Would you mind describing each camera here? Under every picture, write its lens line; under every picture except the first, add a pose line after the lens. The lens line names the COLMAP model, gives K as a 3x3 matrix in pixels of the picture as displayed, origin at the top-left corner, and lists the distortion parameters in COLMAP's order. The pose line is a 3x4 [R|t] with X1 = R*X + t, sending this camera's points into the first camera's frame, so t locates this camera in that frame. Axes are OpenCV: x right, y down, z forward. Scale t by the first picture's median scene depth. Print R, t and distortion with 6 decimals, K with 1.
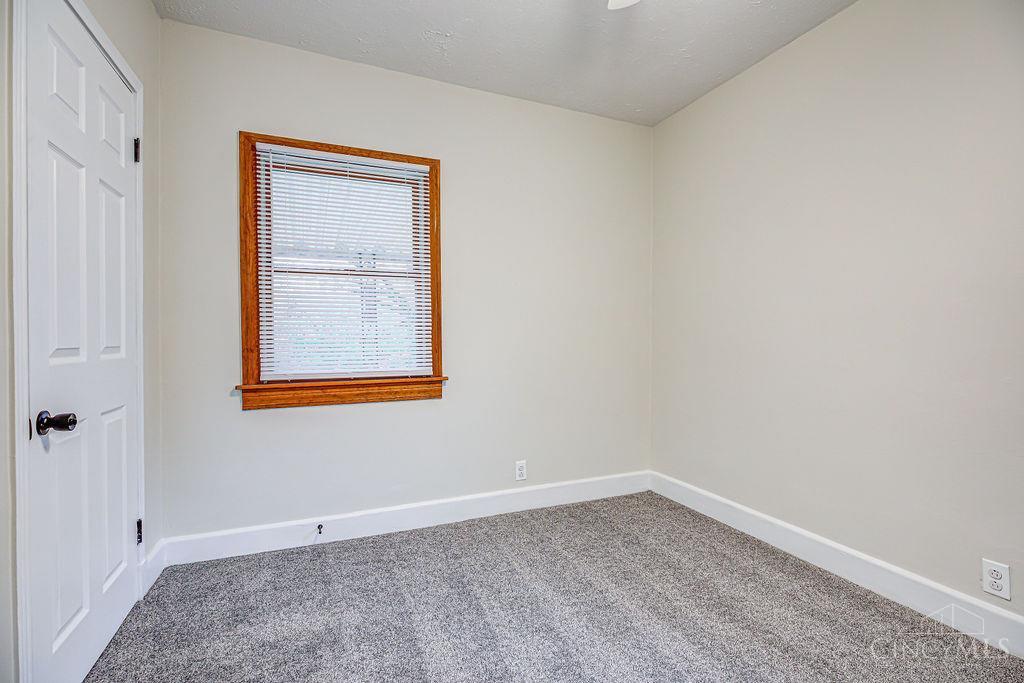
lens RADIAL K [[469.4, 0, 509.6], [0, 469.4, 341.8], [0, 0, 1]] dist [-0.008166, 0.000322]
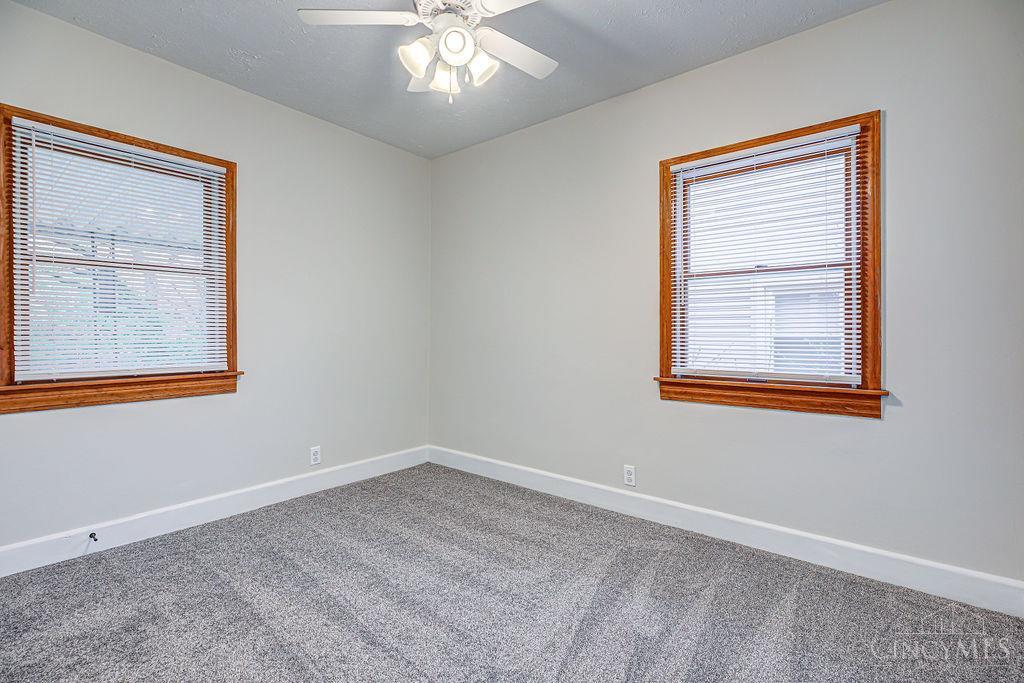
lens RADIAL K [[469.4, 0, 510.0], [0, 469.4, 335.0], [0, 0, 1]] dist [-0.008166, 0.000322]
pose [[0.885154, 0.002634, 0.465291, -0.102592], [-0.000189, 0.999986, -0.005303, -0.000869], [-0.465298, 0.004606, 0.885142, -0.221096]]
